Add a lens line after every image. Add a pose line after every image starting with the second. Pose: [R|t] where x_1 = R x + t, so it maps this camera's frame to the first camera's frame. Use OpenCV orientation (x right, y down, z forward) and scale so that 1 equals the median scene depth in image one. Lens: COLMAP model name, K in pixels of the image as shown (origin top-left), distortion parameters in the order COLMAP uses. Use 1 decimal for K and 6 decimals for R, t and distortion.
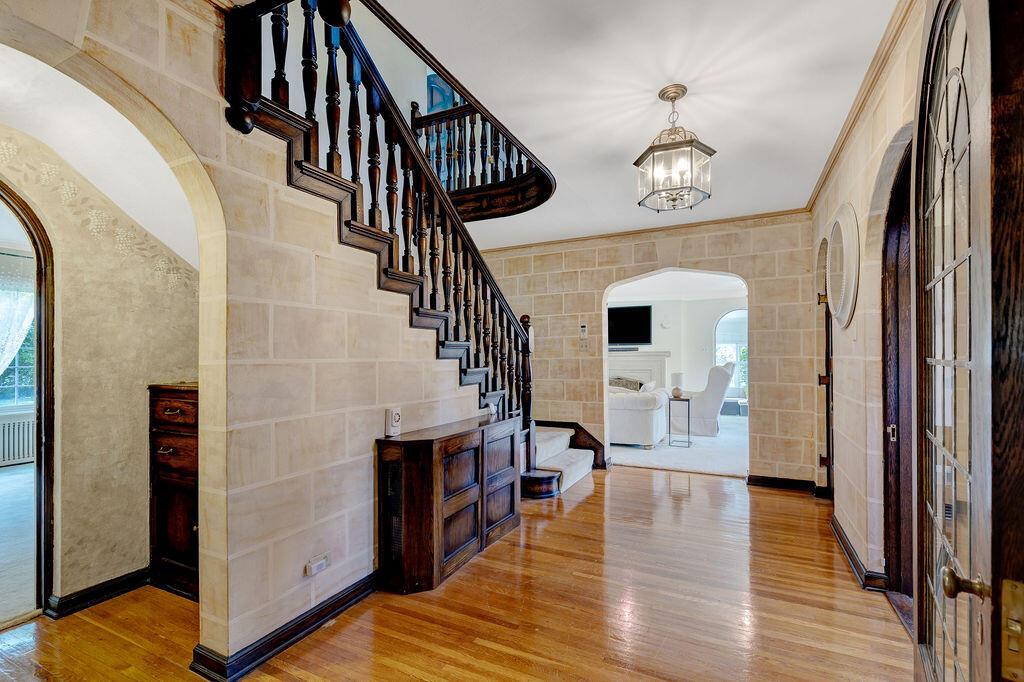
lens RADIAL K [[451.9, 0, 516.6], [0, 451.9, 354.2], [0, 0, 1]] dist [-0.000090, 0.000045]
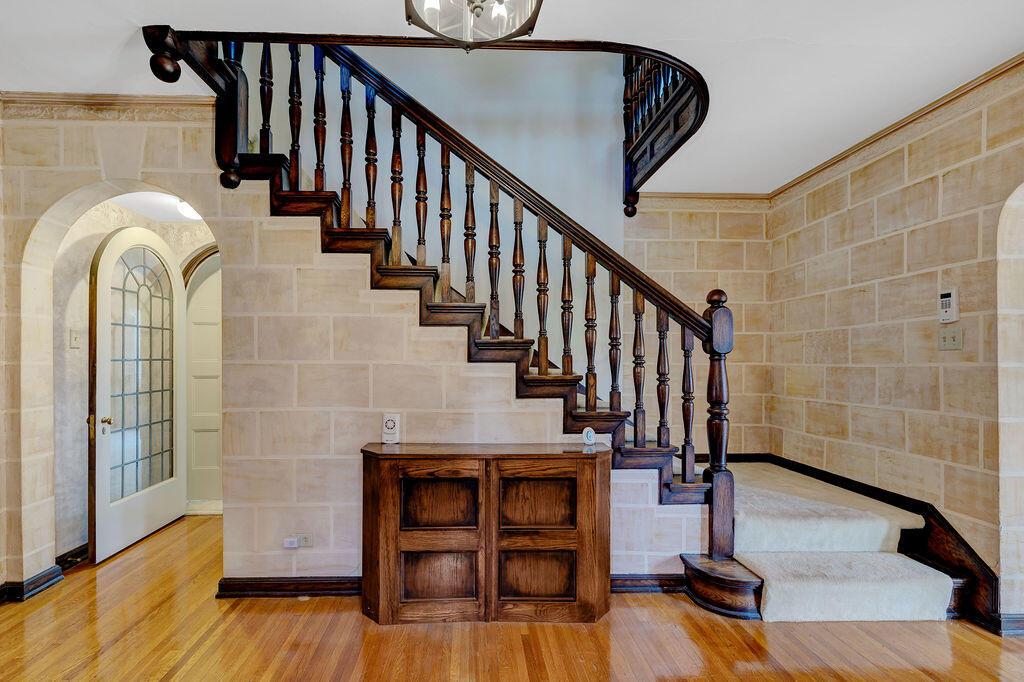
lens RADIAL K [[463.6, 0, 473.5], [0, 463.6, 358.4], [0, 0, 1]] dist [0.001138, 0.000154]
pose [[0.461133, 0.007806, -0.887297, 0.723496], [-0.000787, 0.999965, 0.008388, -0.003822], [0.887331, -0.003169, 0.461123, 0.779216]]
